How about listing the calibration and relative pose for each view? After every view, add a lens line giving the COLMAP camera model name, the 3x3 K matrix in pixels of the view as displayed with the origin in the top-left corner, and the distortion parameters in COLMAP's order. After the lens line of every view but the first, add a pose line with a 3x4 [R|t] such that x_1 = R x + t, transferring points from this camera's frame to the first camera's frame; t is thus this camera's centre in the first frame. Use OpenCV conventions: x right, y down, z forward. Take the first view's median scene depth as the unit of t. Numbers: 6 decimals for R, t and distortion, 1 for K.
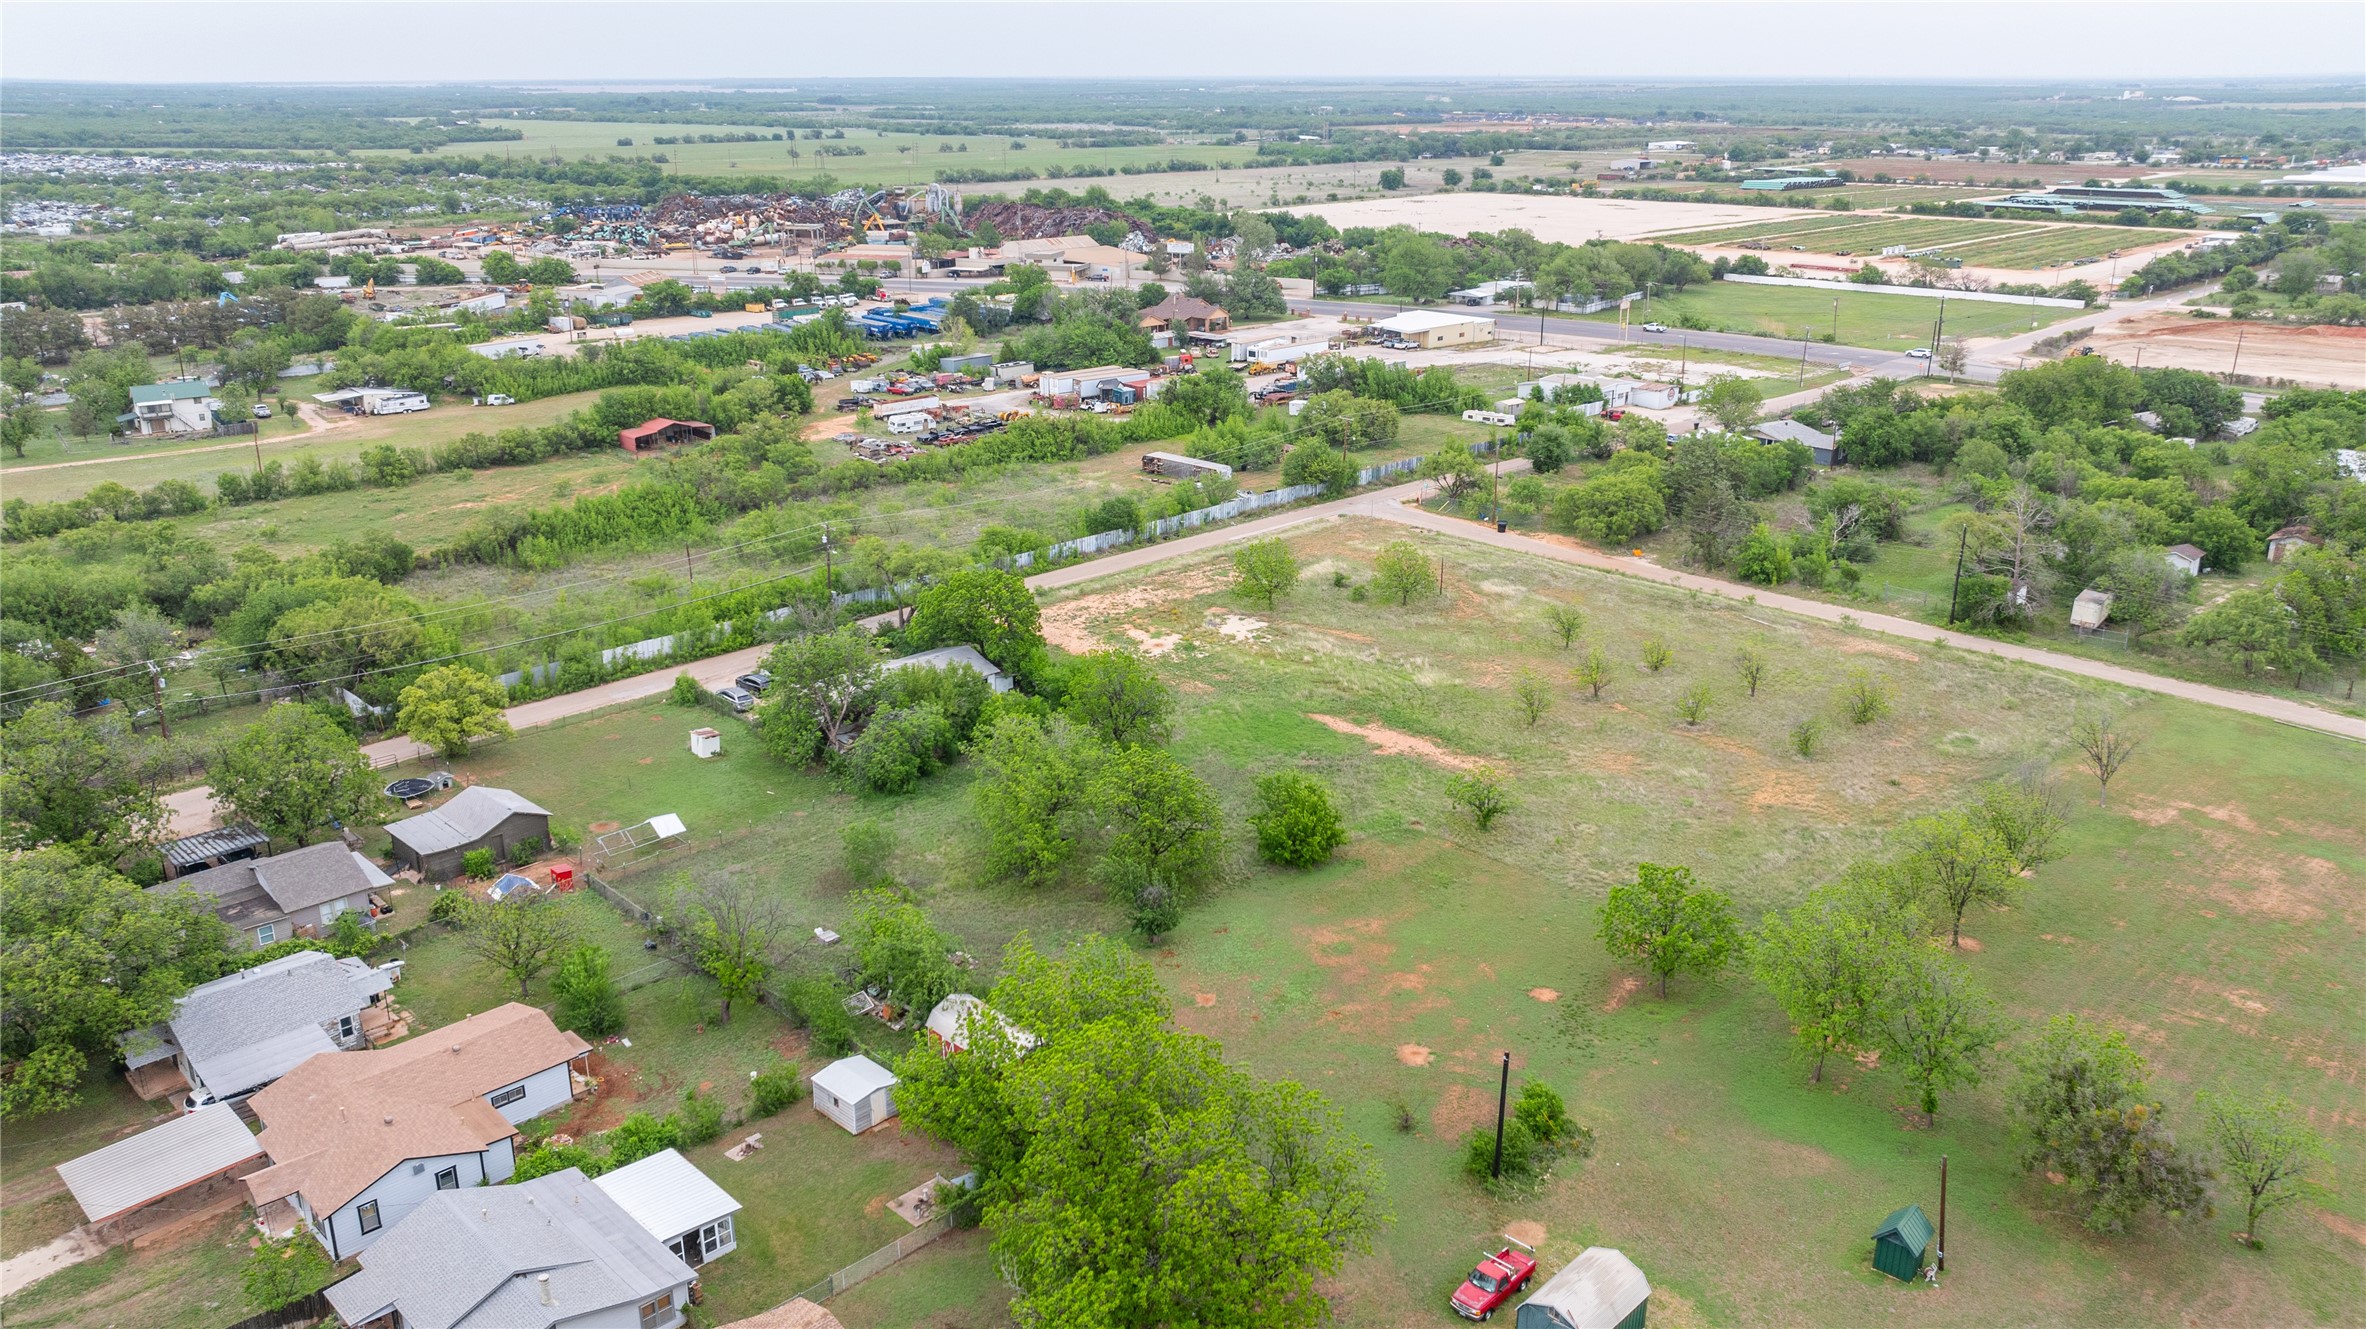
lens RADIAL K [[1721.7, 0, 1183.9], [0, 1721.7, 660.7], [0, 0, 1]] dist [-0.020708, 0.002517]
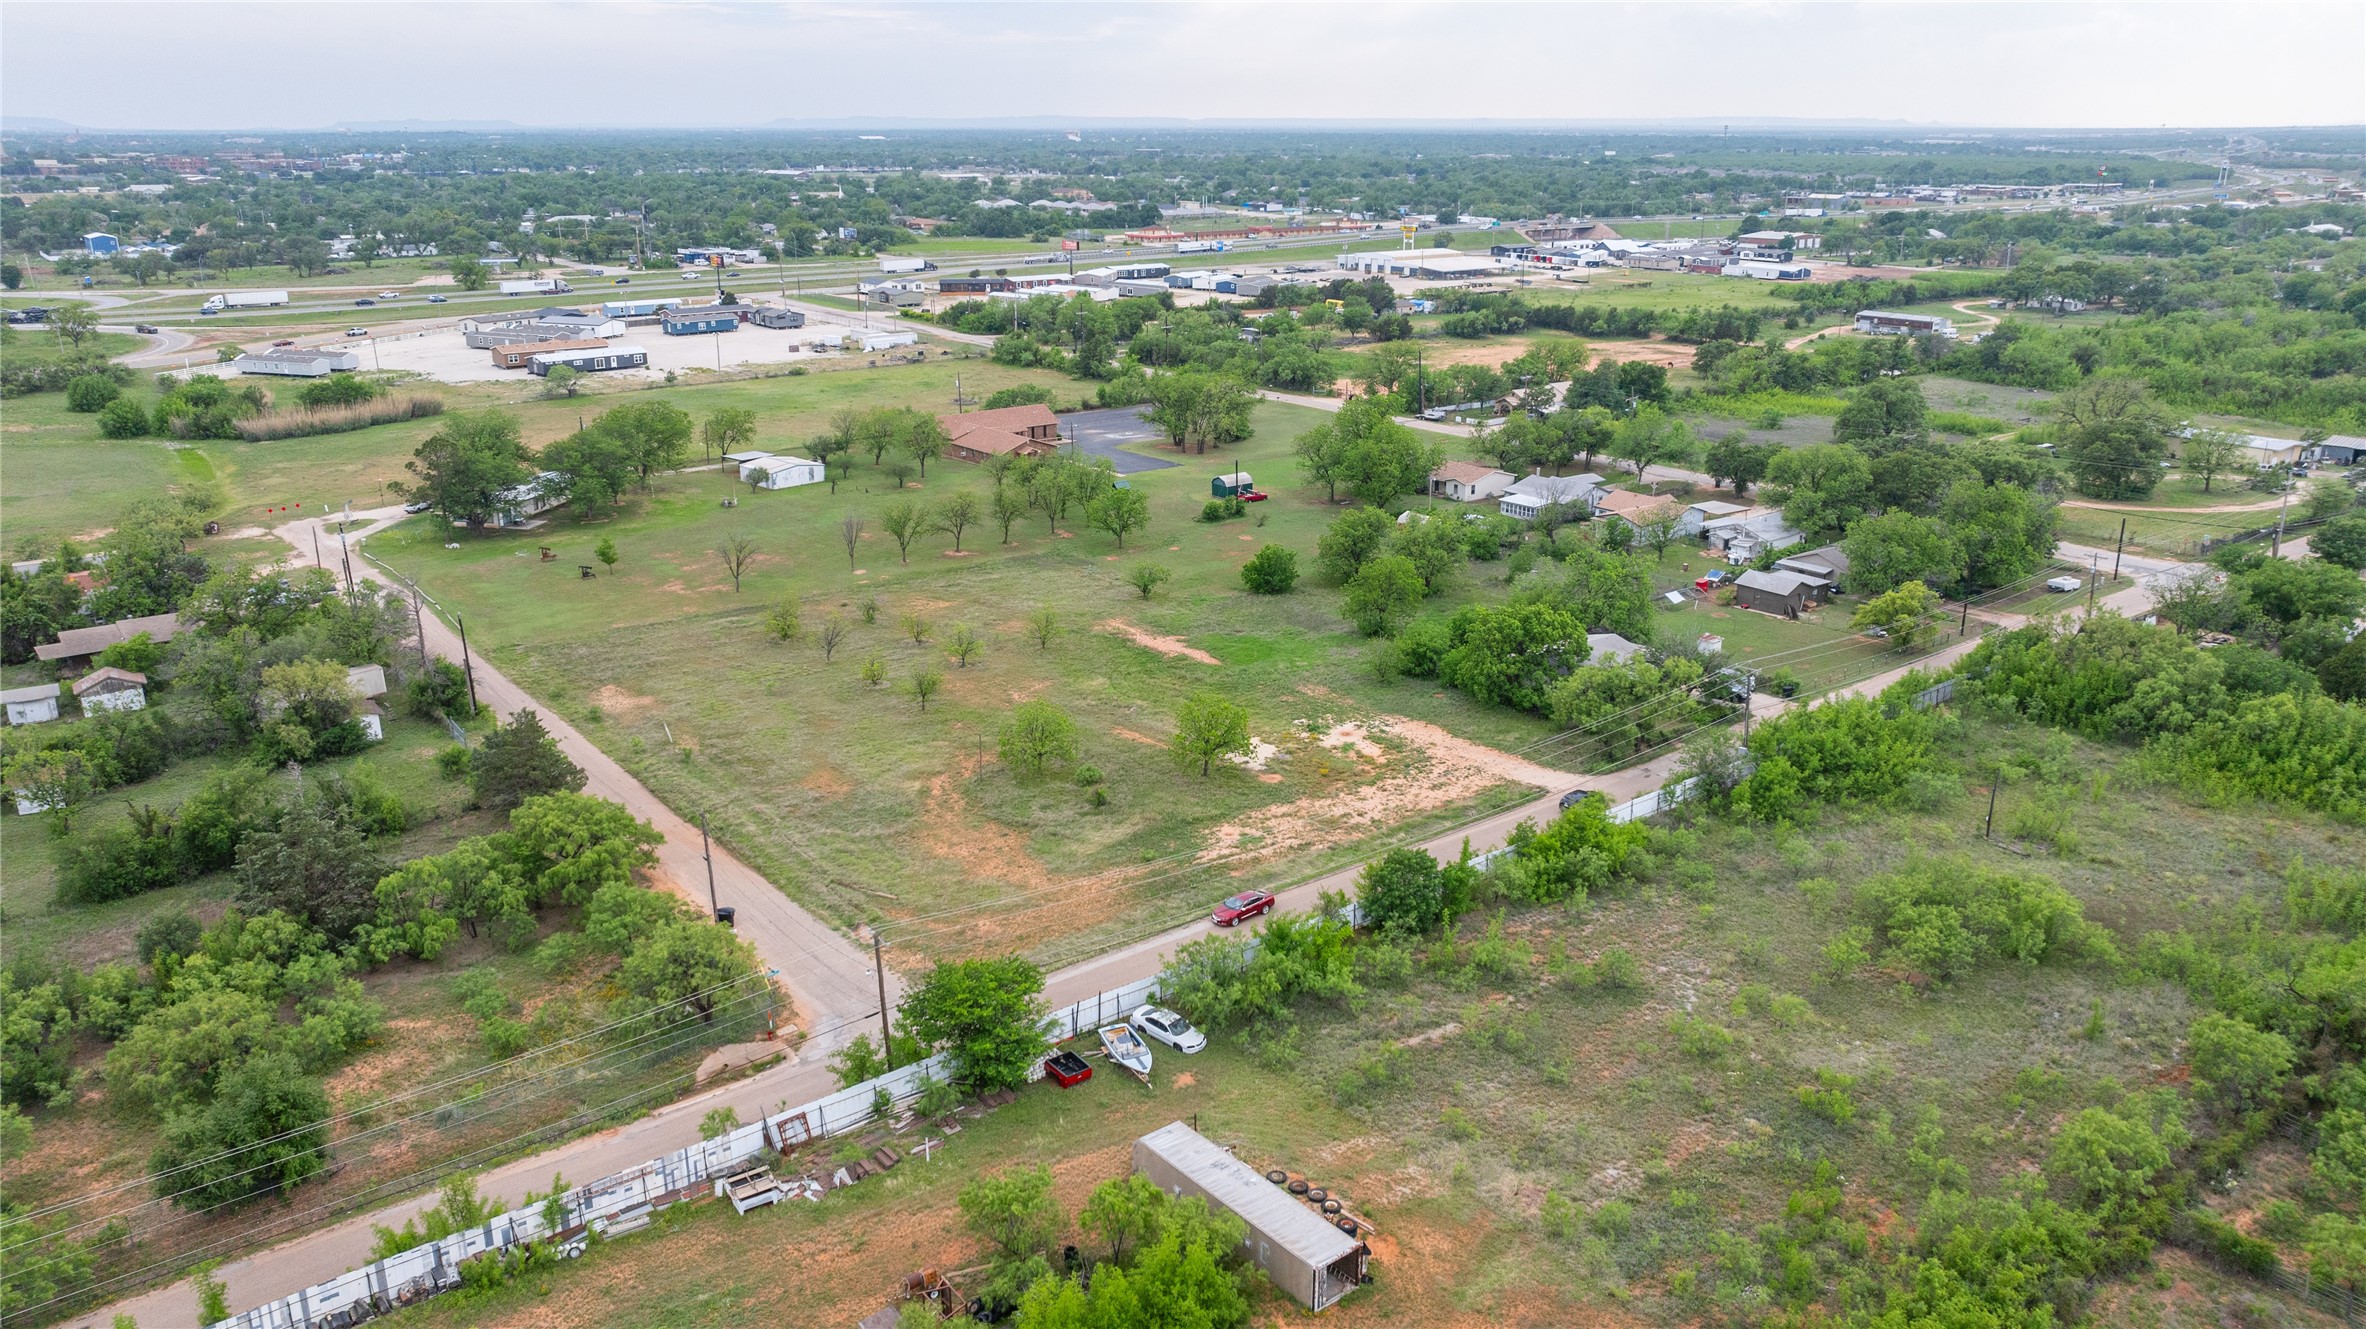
lens RADIAL K [[1697.6, 0, 1187.8], [0, 1697.6, 660.4], [0, 0, 1]] dist [-0.017407, -0.000096]
pose [[-0.992872, -0.036358, 0.113508, -0.022760], [0.037986, 0.806149, 0.590492, -0.409781], [-0.112974, 0.590594, -0.799021, 1.204207]]
